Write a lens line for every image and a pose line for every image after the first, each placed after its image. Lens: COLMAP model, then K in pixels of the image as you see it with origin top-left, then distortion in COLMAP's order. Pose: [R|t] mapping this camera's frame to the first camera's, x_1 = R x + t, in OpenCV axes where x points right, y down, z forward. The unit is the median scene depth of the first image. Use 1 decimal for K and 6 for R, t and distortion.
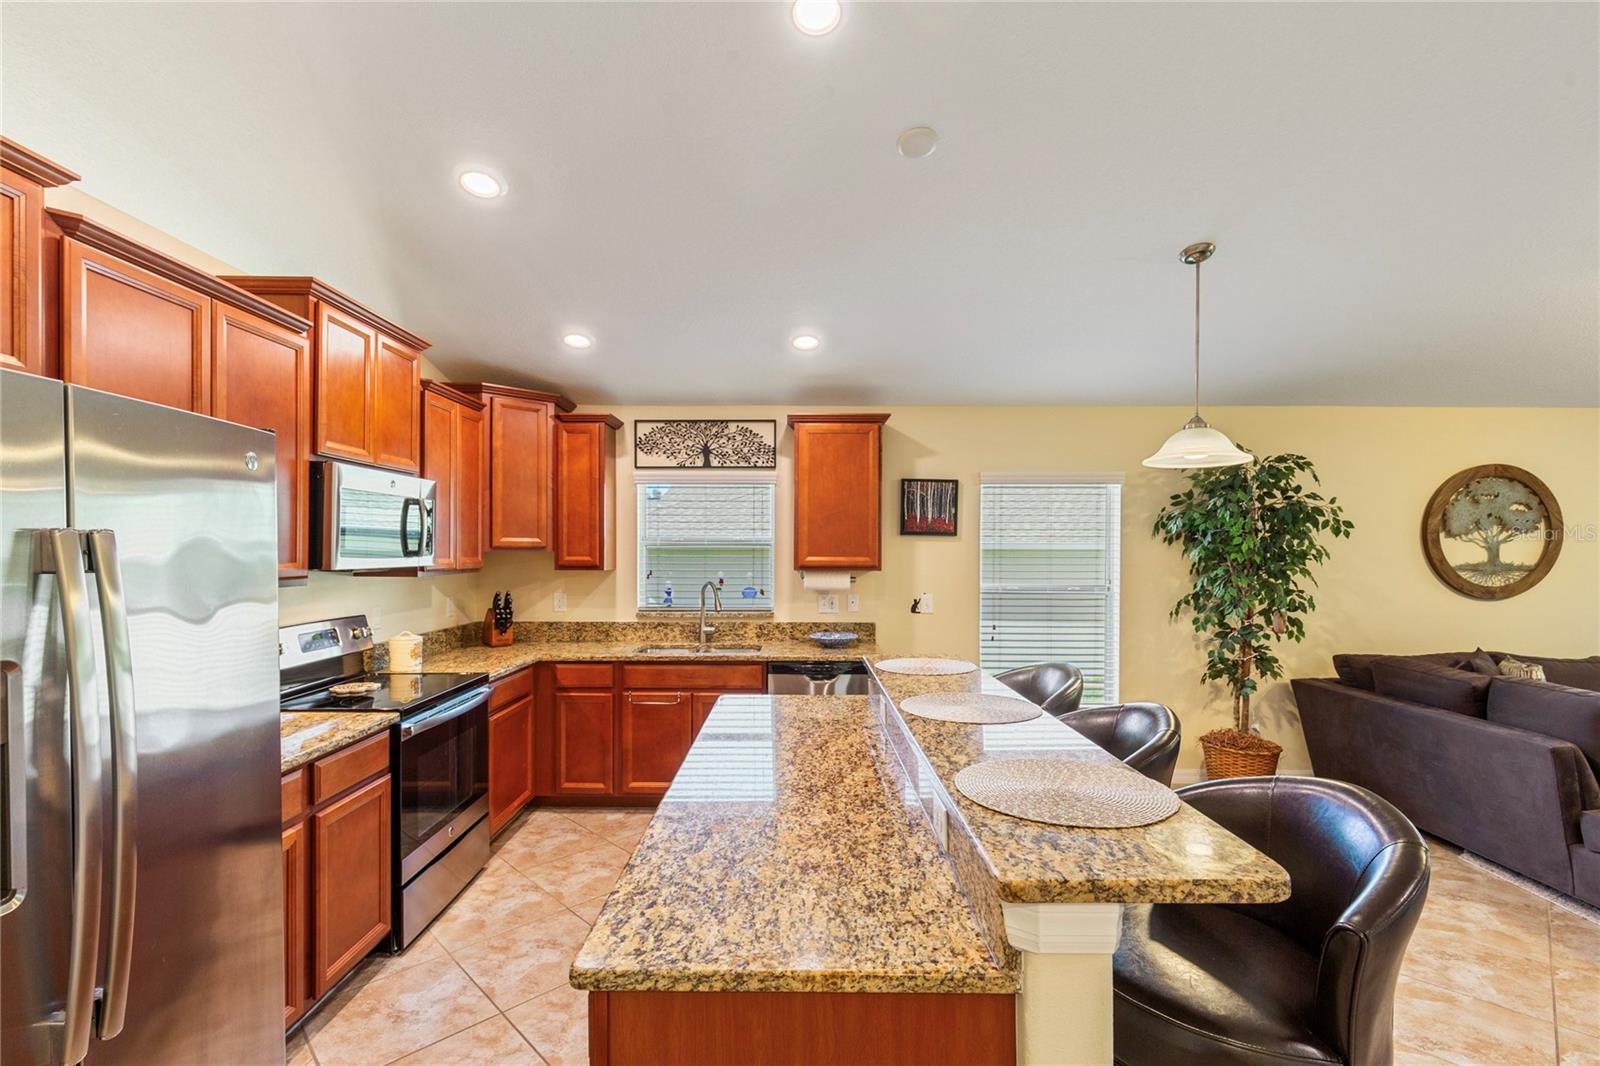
lens RADIAL K [[726.4, 0, 771.2], [0, 726.4, 544.2], [0, 0, 1]] dist [0.004927, -0.001335]
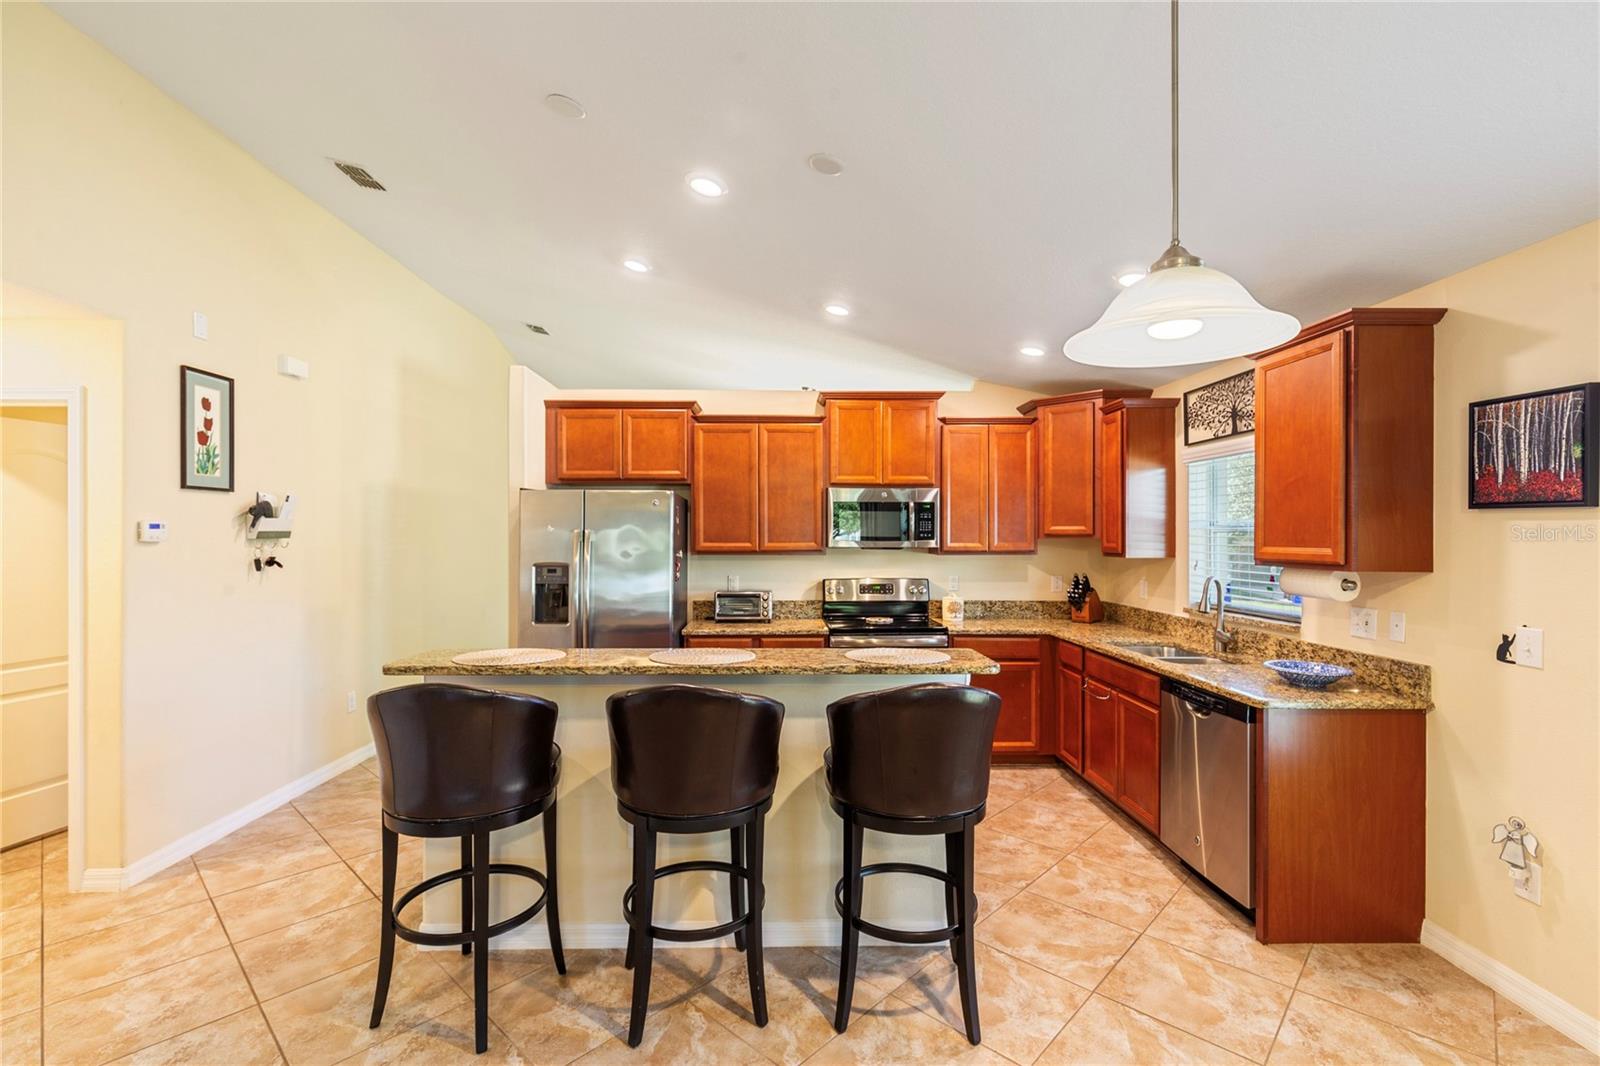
lens RADIAL K [[726.4, 0, 799.5], [0, 726.4, 534.1], [0, 0, 1]] dist [0.004927, -0.001335]
pose [[0.036883, -0.004896, -0.999308, 0.717843], [0.003195, 0.999983, -0.004782, 0.006853], [0.999314, -0.003016, 0.036898, 0.505474]]
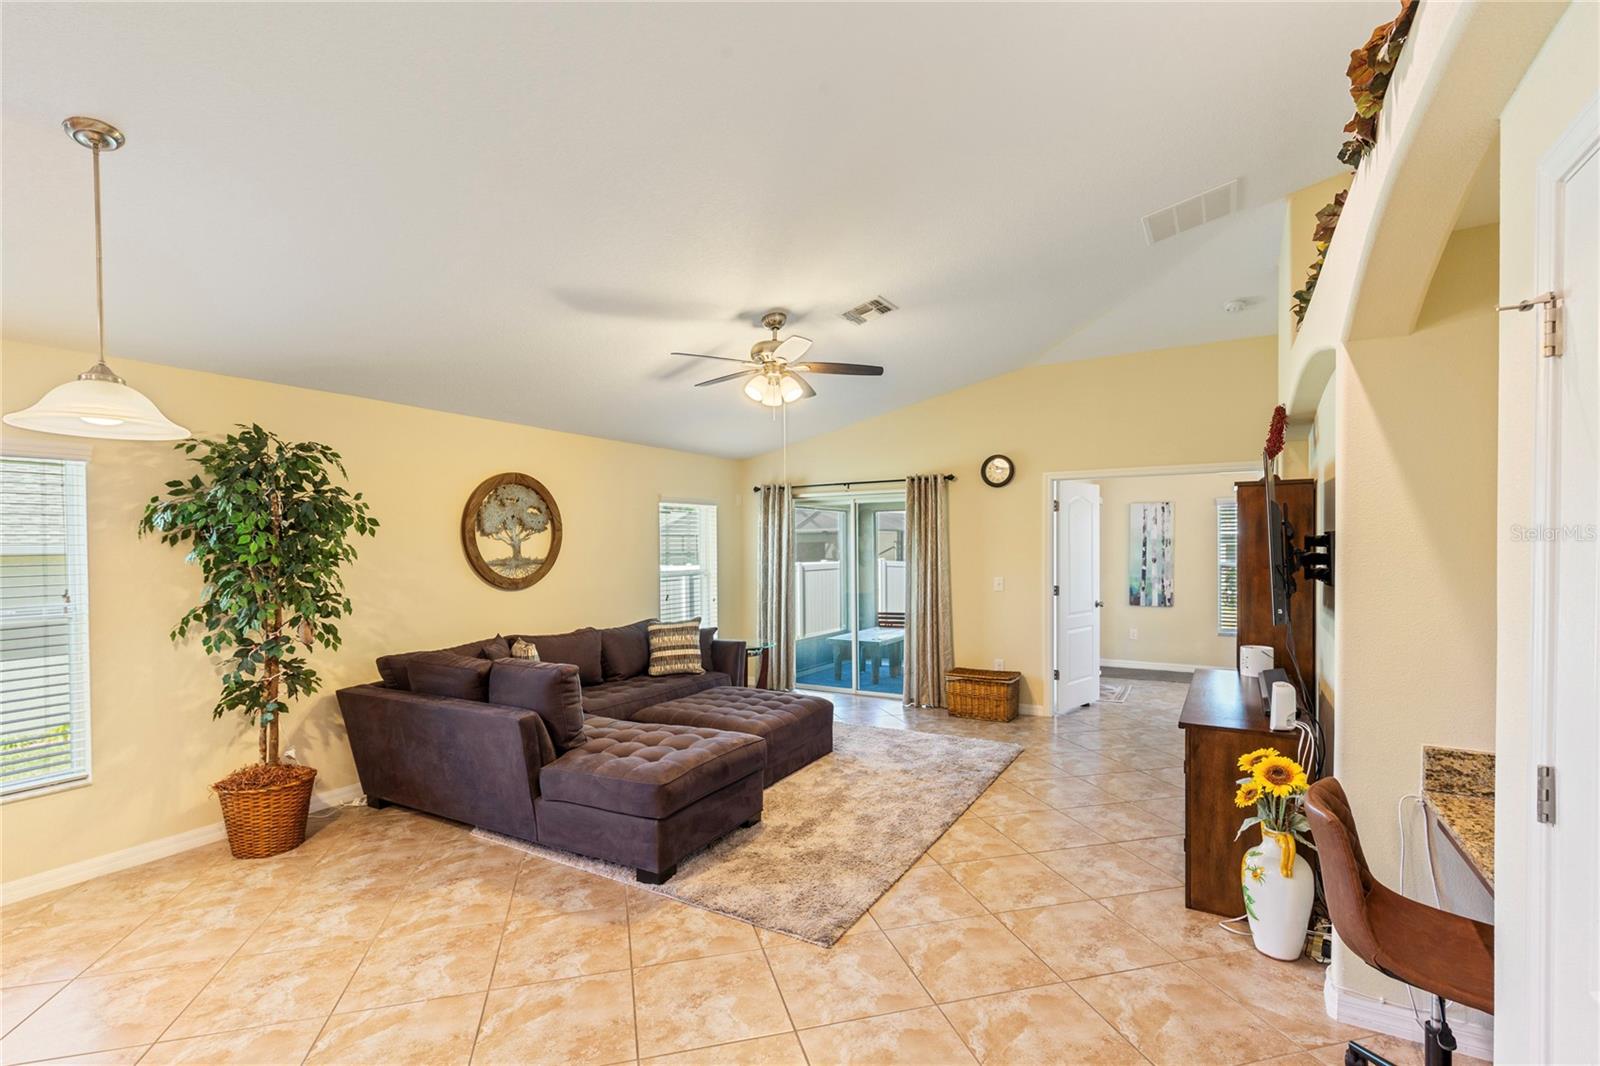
lens RADIAL K [[726.4, 0, 779.7], [0, 726.4, 540.6], [0, 0, 1]] dist [0.004927, -0.001335]
pose [[0.512422, -0.005799, 0.858714, 0.222982], [0.011715, 0.999931, -0.000238, 0.003297], [-0.858654, 0.010182, 0.512455, 0.048750]]
